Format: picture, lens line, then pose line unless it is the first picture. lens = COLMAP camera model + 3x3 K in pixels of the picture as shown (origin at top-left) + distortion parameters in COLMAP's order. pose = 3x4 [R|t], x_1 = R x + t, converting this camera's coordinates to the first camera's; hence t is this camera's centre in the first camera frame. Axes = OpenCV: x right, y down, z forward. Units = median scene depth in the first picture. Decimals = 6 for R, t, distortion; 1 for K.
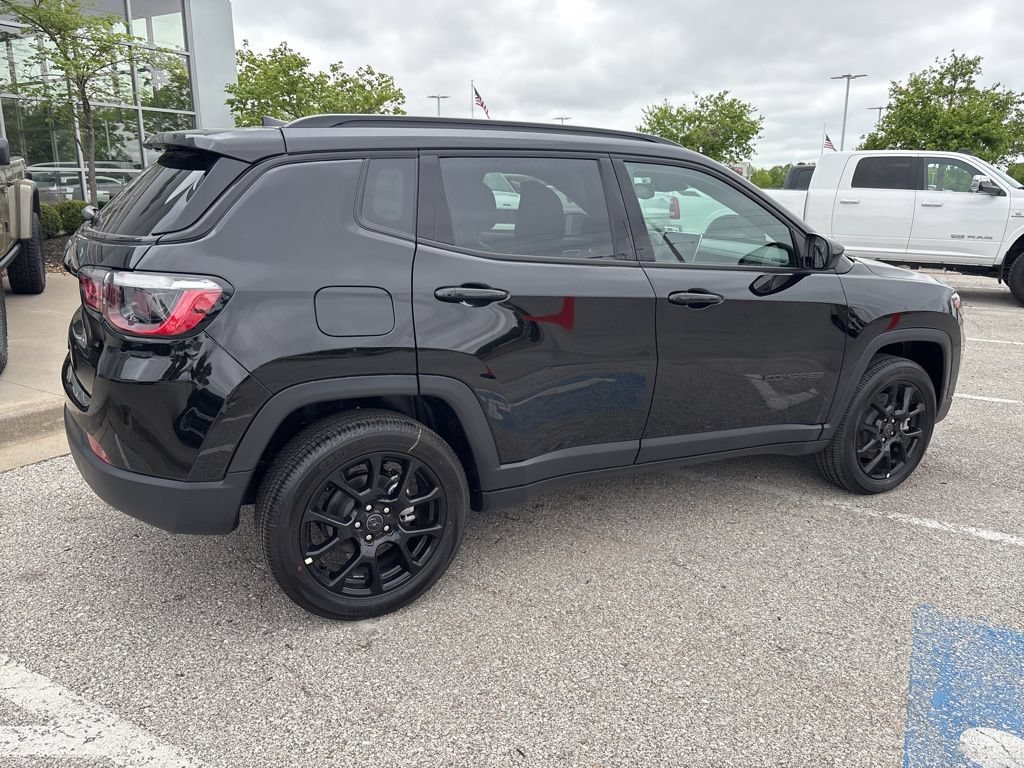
lens RADIAL K [[773.6, 0, 509.1], [0, 773.6, 383.7], [0, 0, 1]] dist [0.054852, -0.066289]
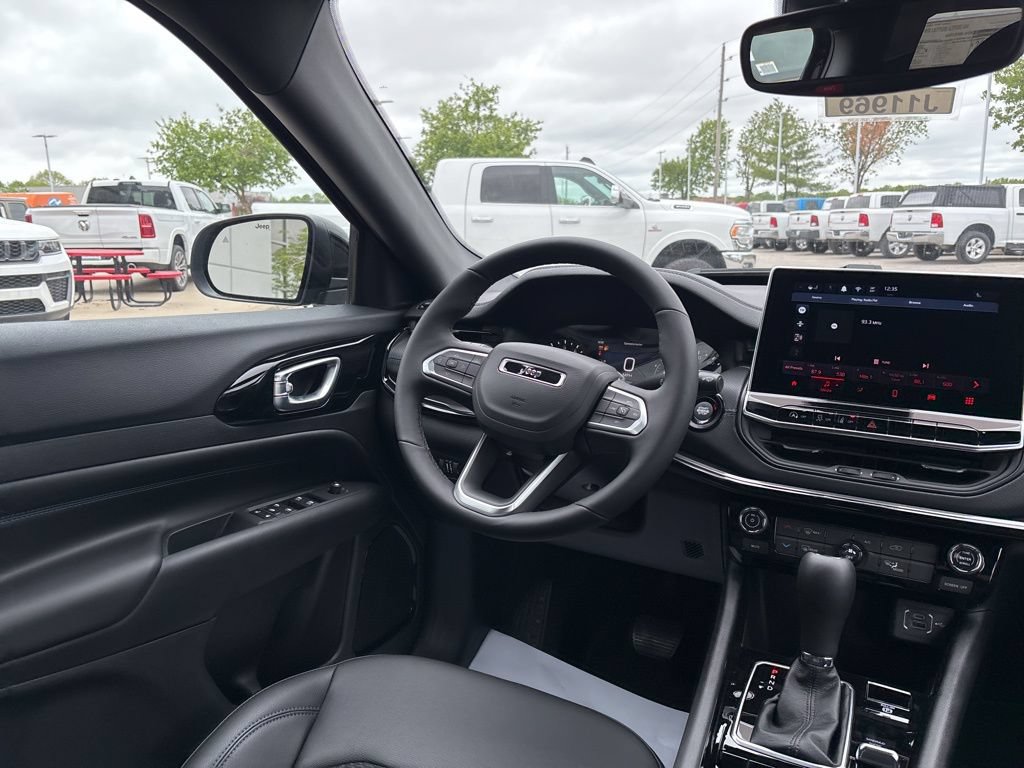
lens RADIAL K [[779.2, 0, 509.7], [0, 779.2, 389.3], [0, 0, 1]] dist [0.033083, -0.041728]
pose [[0.835086, -0.135843, 0.533083, 0.003800], [0.152400, 0.988232, 0.013088, -0.182184], [-0.528588, 0.070313, 0.845962, 0.878417]]
